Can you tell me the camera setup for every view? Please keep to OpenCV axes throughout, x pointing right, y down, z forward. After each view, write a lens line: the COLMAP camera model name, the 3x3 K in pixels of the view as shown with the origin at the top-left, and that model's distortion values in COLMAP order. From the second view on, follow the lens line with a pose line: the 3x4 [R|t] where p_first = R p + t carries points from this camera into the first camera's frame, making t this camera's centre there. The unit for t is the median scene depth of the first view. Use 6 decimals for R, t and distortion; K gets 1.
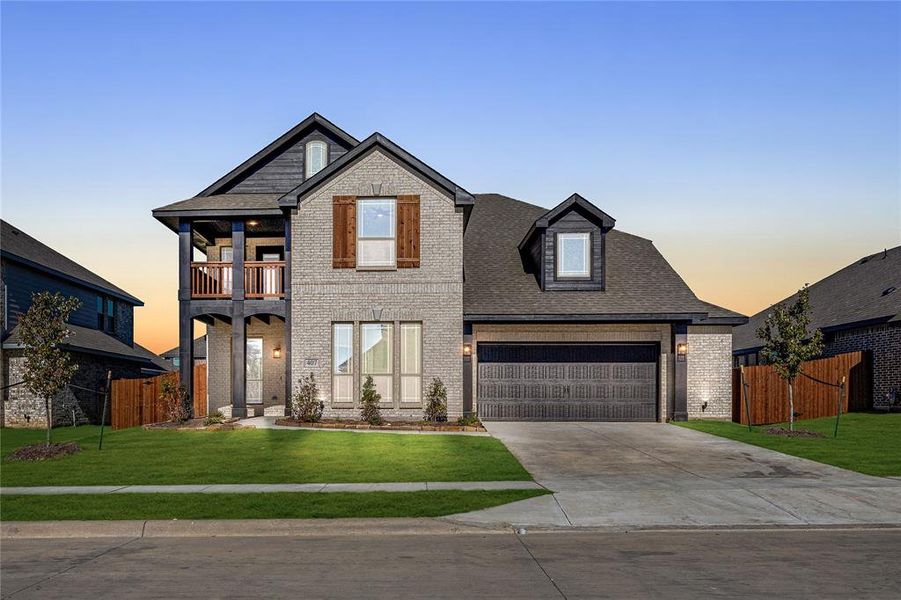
lens RADIAL K [[379.5, 0, 451.5], [0, 379.5, 305.2], [0, 0, 1]] dist [-0.000360, -0.000069]
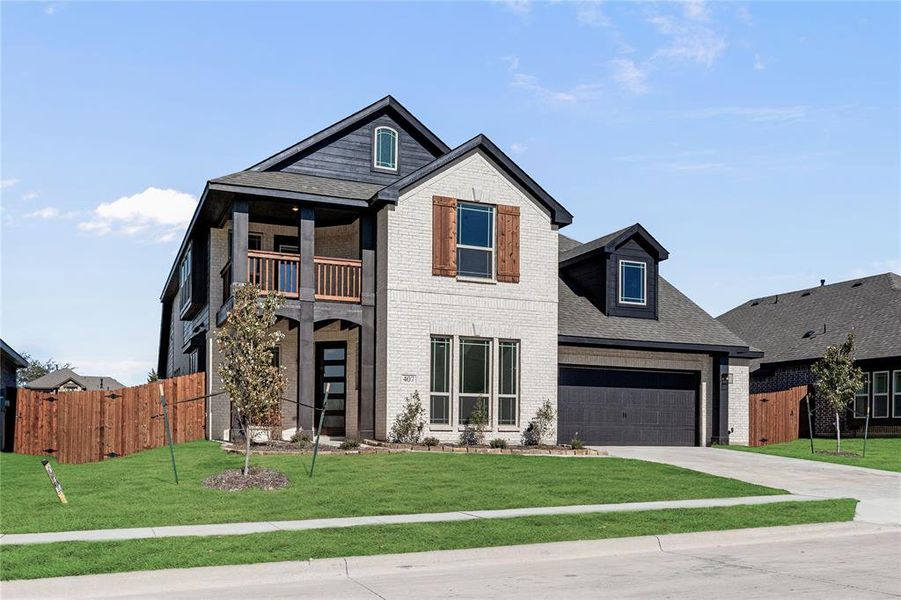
lens RADIAL K [[426.4, 0, 450.5], [0, 426.4, 311.2], [0, 0, 1]] dist [-0.001177, 0.000101]
pose [[0.967775, 0.075763, 0.240150, -0.454399], [-0.071836, 0.997101, -0.025079, 0.009262], [-0.241354, 0.007019, 0.970412, 0.004180]]
